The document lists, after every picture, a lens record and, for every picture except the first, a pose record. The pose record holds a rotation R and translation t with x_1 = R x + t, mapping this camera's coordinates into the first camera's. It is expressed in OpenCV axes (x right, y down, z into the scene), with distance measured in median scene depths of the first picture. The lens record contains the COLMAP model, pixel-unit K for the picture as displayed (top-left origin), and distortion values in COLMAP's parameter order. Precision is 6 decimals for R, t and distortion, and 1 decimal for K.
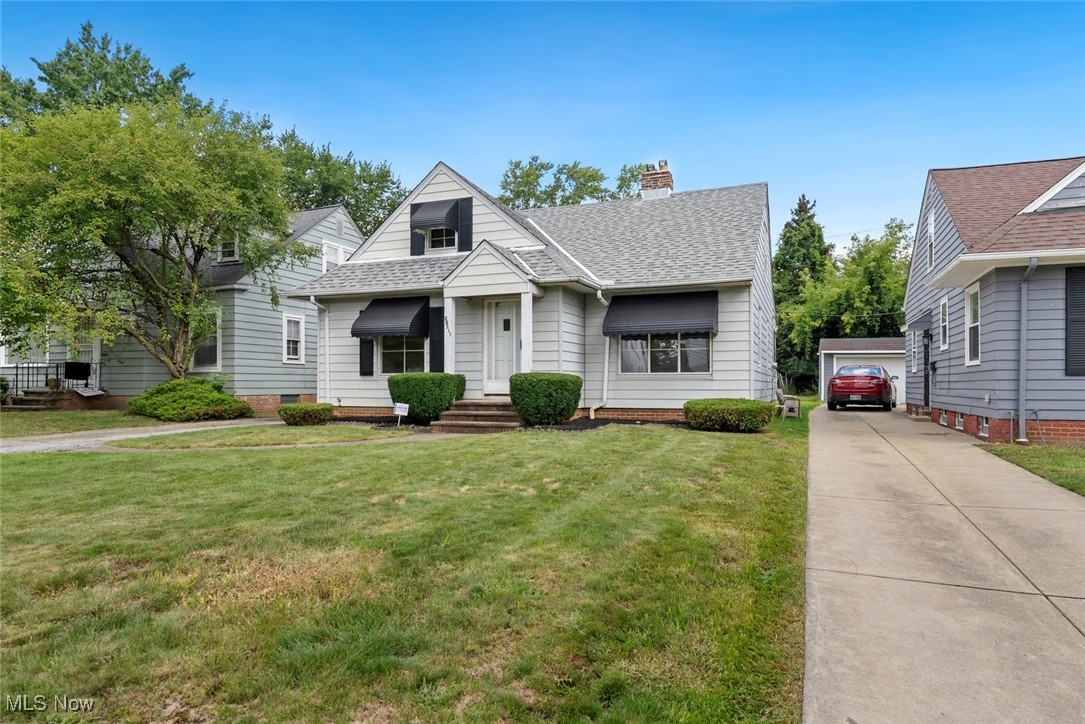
lens RADIAL K [[650.8, 0, 547.4], [0, 650.8, 385.8], [0, 0, 1]] dist [0.002805, 0.000172]
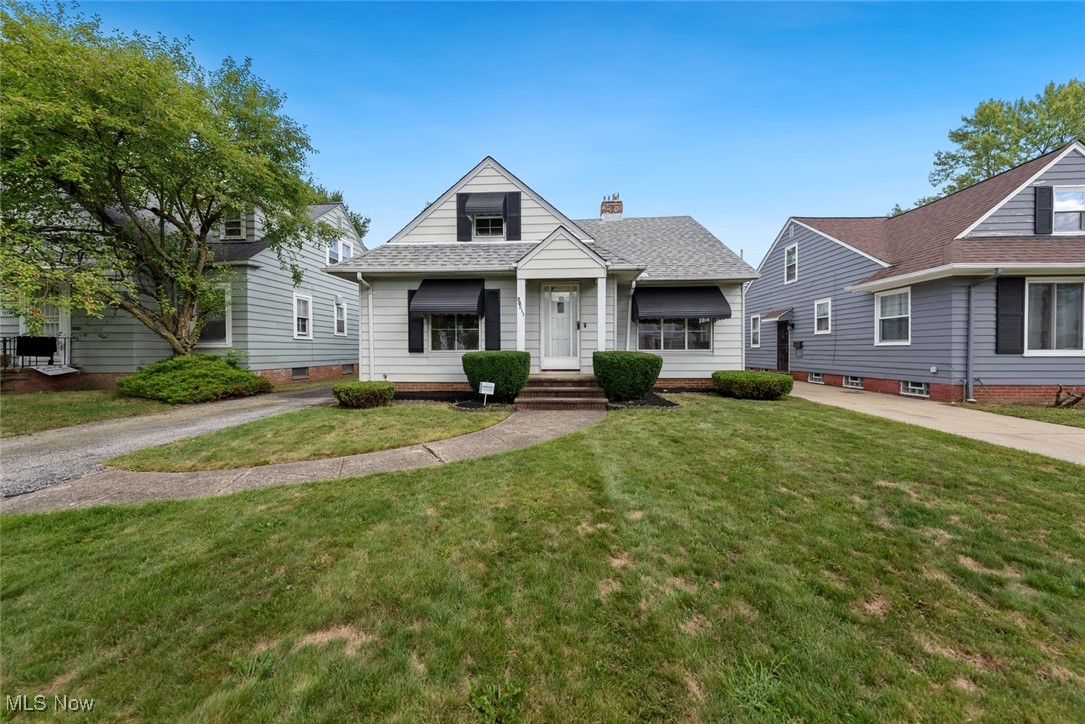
lens RADIAL K [[377.0, 0, 545.2], [0, 377.0, 356.0], [0, 0, 1]] dist [-0.004968, 0.001283]
pose [[0.949958, -0.007003, 0.312298, -0.267661], [0.003050, 0.999909, 0.013147, -0.017044], [-0.312362, -0.011536, 0.949893, 0.358192]]
